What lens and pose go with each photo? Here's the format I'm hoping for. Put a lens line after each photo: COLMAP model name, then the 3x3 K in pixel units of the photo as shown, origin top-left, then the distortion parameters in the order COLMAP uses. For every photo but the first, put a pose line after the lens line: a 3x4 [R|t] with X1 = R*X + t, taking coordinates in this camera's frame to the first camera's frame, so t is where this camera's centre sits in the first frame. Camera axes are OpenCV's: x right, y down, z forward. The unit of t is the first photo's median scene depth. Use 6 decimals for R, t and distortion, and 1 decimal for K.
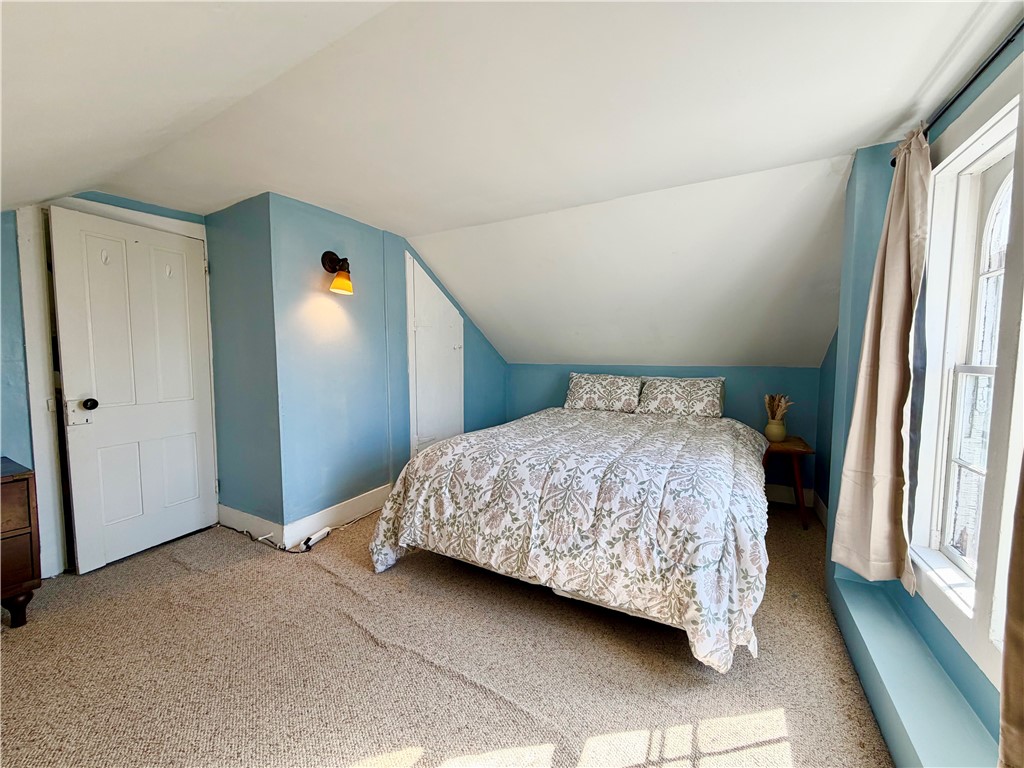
lens RADIAL K [[431.7, 0, 508.7], [0, 431.7, 382.9], [0, 0, 1]] dist [-0.000519, 0.000543]
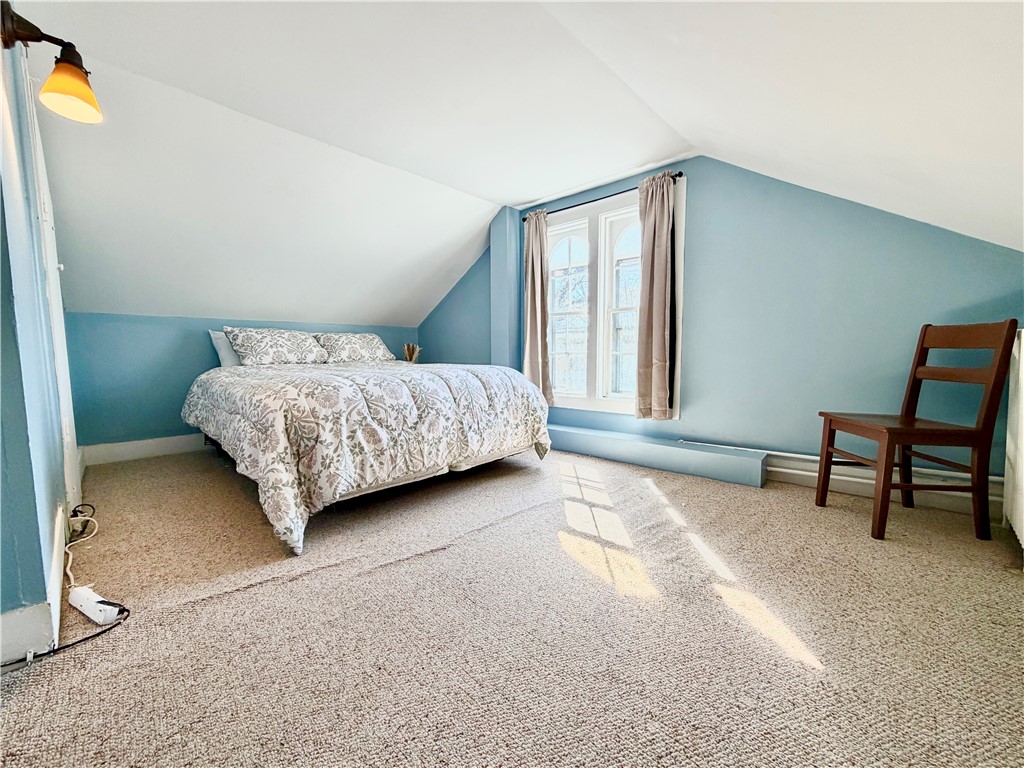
lens RADIAL K [[424.1, 0, 508.1], [0, 424.1, 386.2], [0, 0, 1]] dist [0.029985, -0.008037]
pose [[0.208746, -0.078800, 0.974790, -1.074203], [0.078178, 0.994903, 0.063684, 0.155247], [-0.974840, 0.062914, 0.213842, 0.549855]]
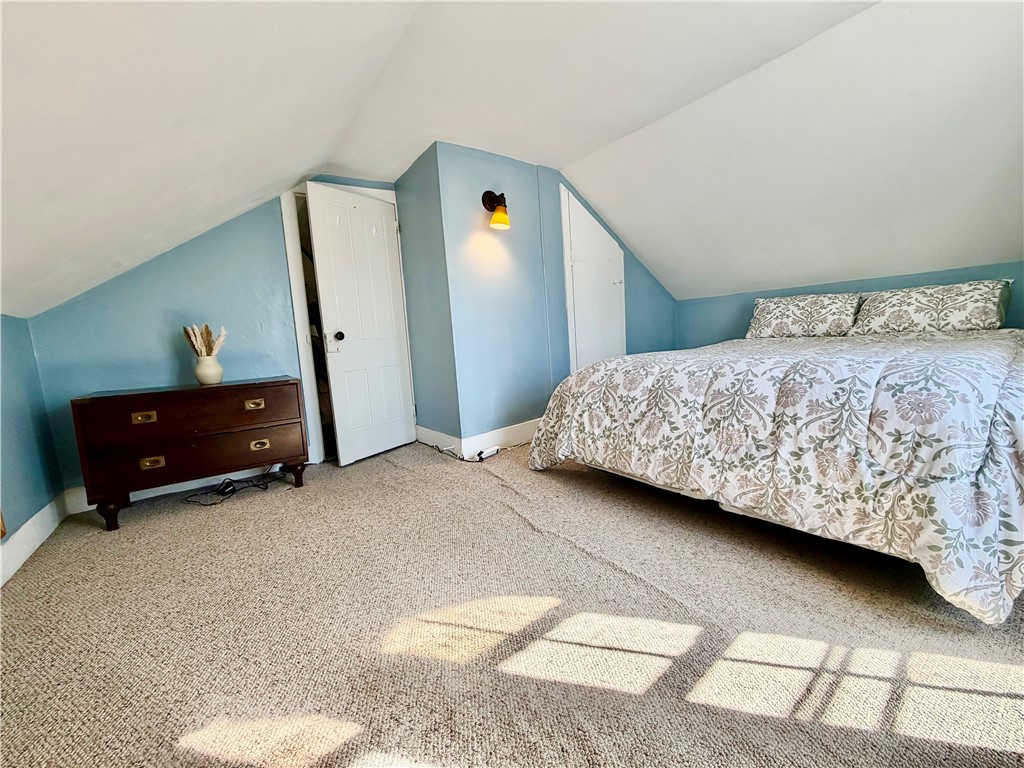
lens RADIAL K [[424.9, 0, 489.6], [0, 424.9, 382.5], [0, 0, 1]] dist [0.000046, 0.000766]
pose [[0.904754, -0.011669, -0.425775, 0.044486], [0.037014, 0.997997, 0.051301, 0.150514], [0.424323, -0.062174, 0.903374, 0.009476]]
